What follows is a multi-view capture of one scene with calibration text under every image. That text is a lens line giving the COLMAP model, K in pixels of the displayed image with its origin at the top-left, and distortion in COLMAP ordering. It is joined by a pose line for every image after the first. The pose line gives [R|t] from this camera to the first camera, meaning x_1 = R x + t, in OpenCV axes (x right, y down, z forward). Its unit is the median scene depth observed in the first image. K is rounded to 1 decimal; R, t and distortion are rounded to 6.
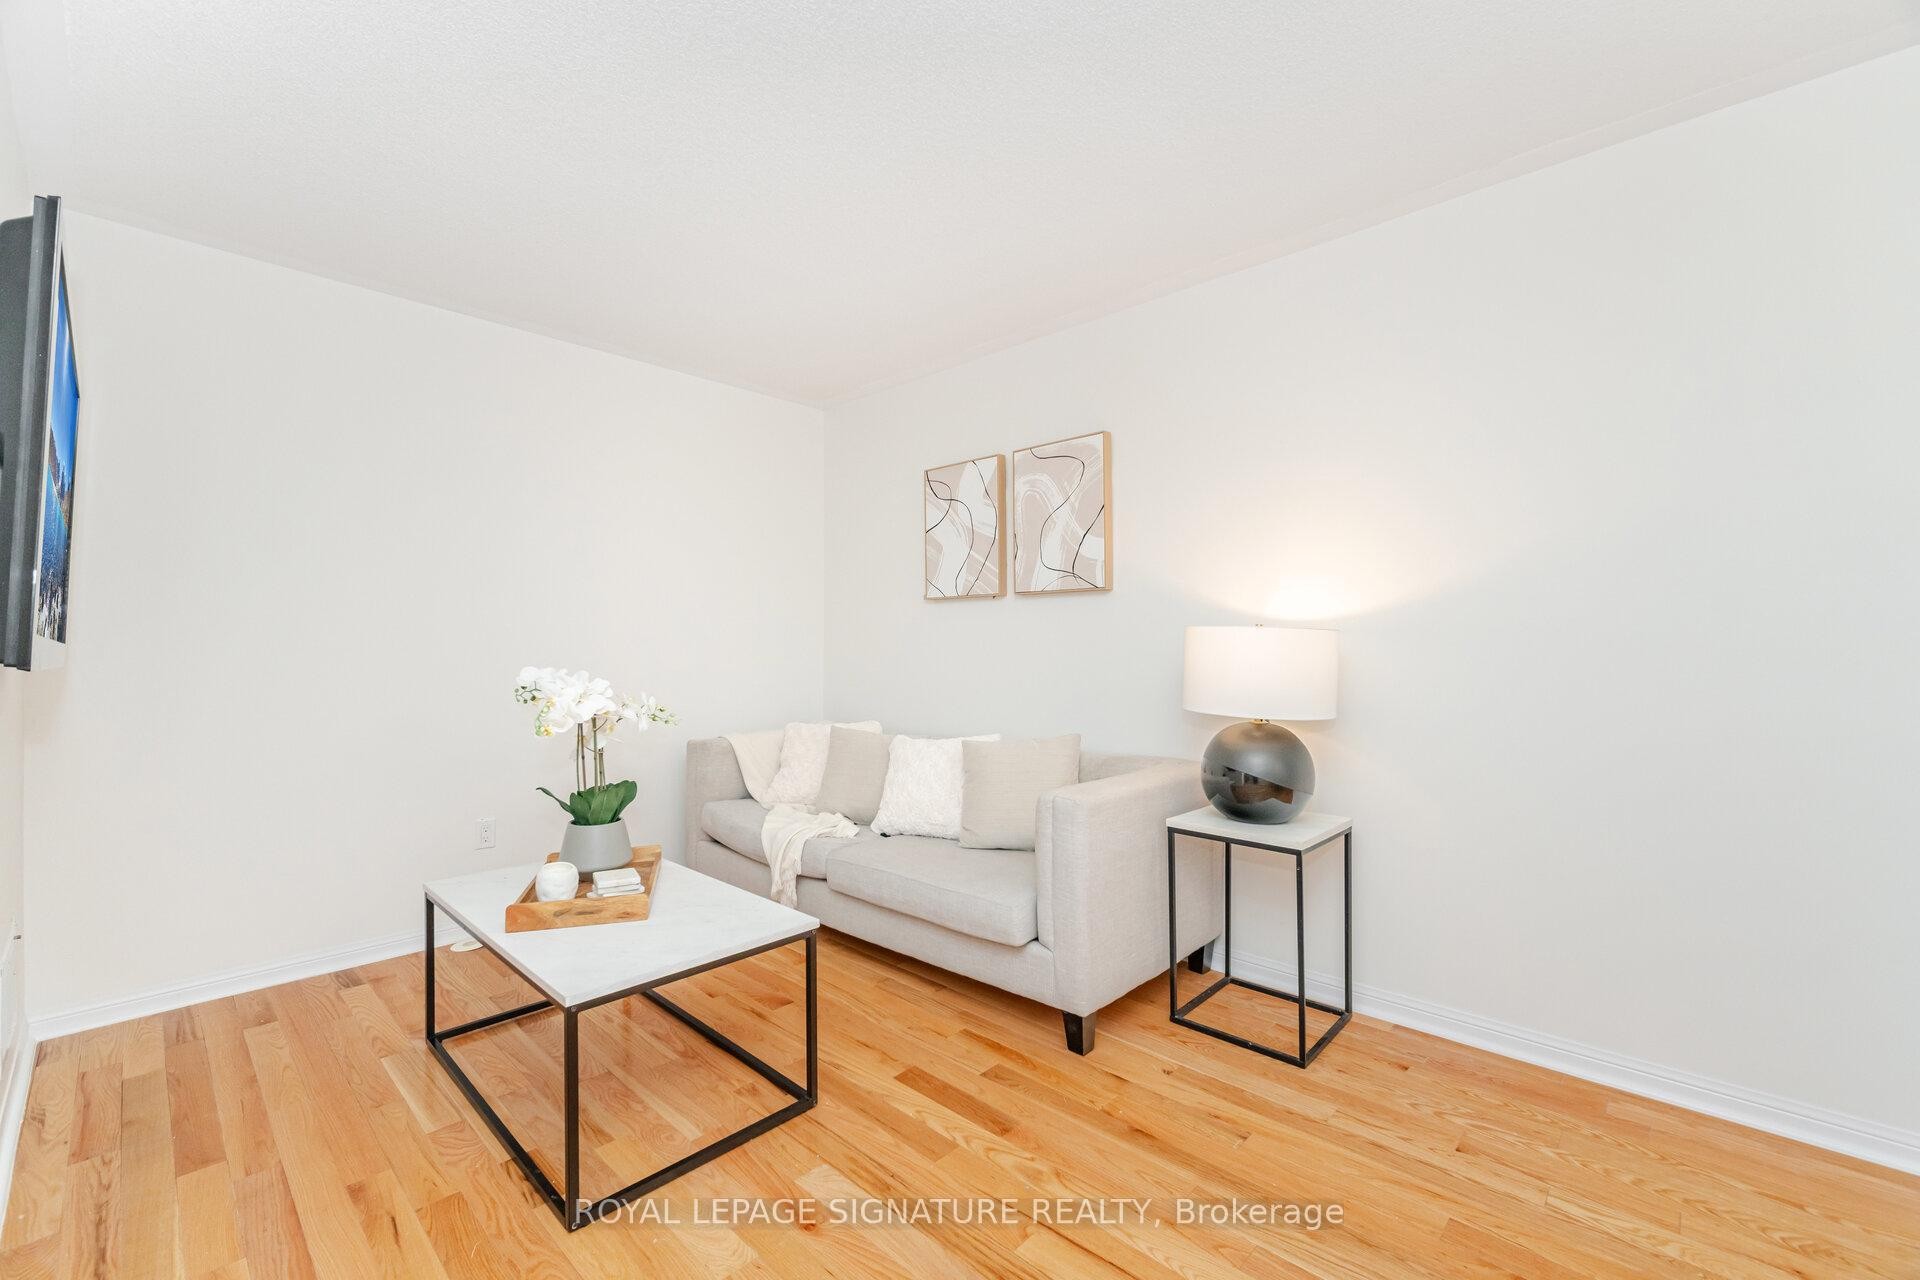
lens RADIAL K [[786.4, 0, 953.8], [0, 786.4, 643.8], [0, 0, 1]] dist [0.000681, -0.002729]
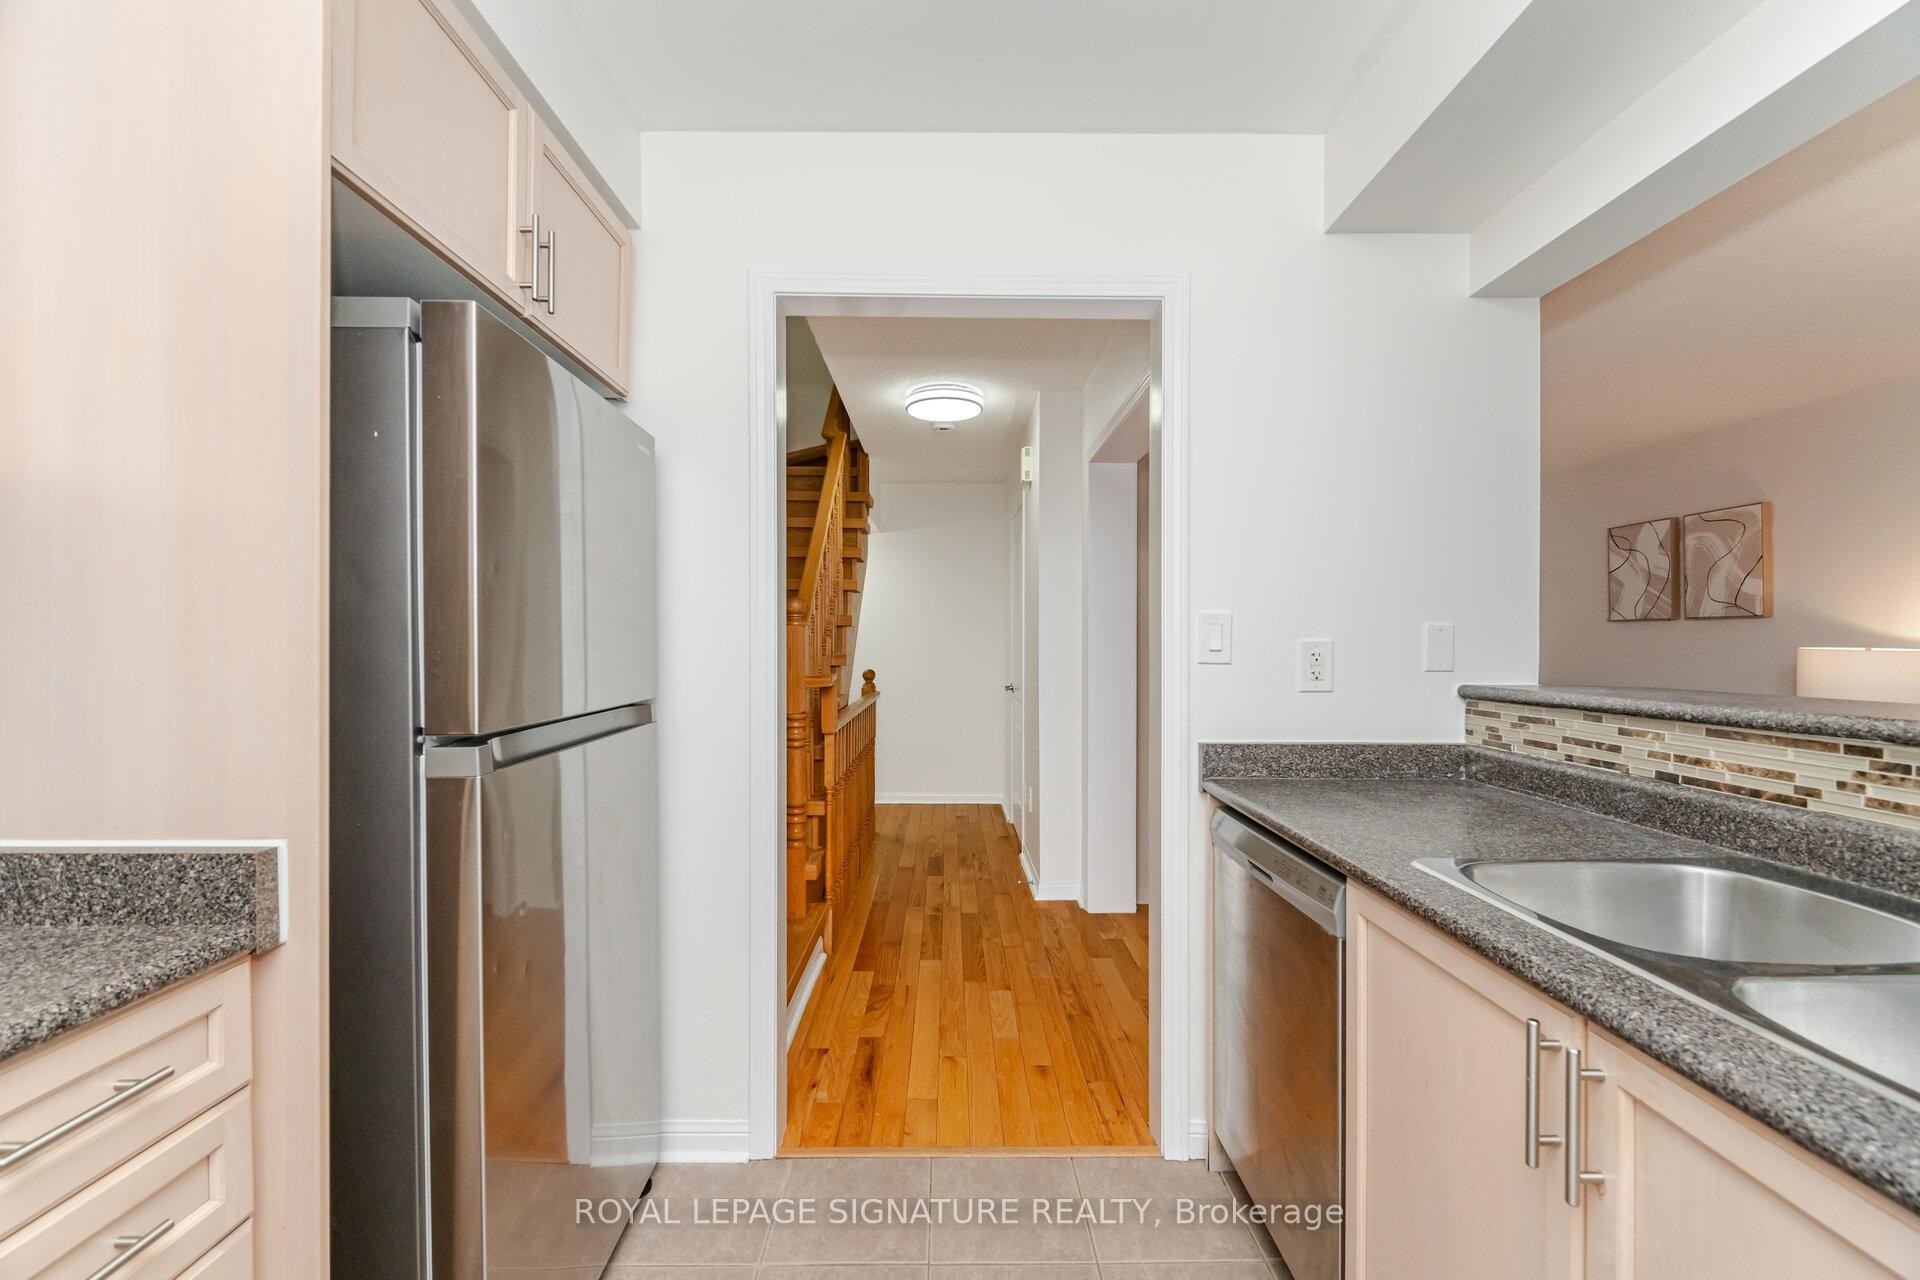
lens RADIAL K [[786.4, 0, 953.8], [0, 786.4, 643.8], [0, 0, 1]] dist [0.000681, -0.002729]
pose [[0.689439, 0.001061, -0.724343, 0.206909], [0.004295, 0.999975, 0.005553, -0.035337], [0.724331, -0.006940, 0.689417, -0.960343]]
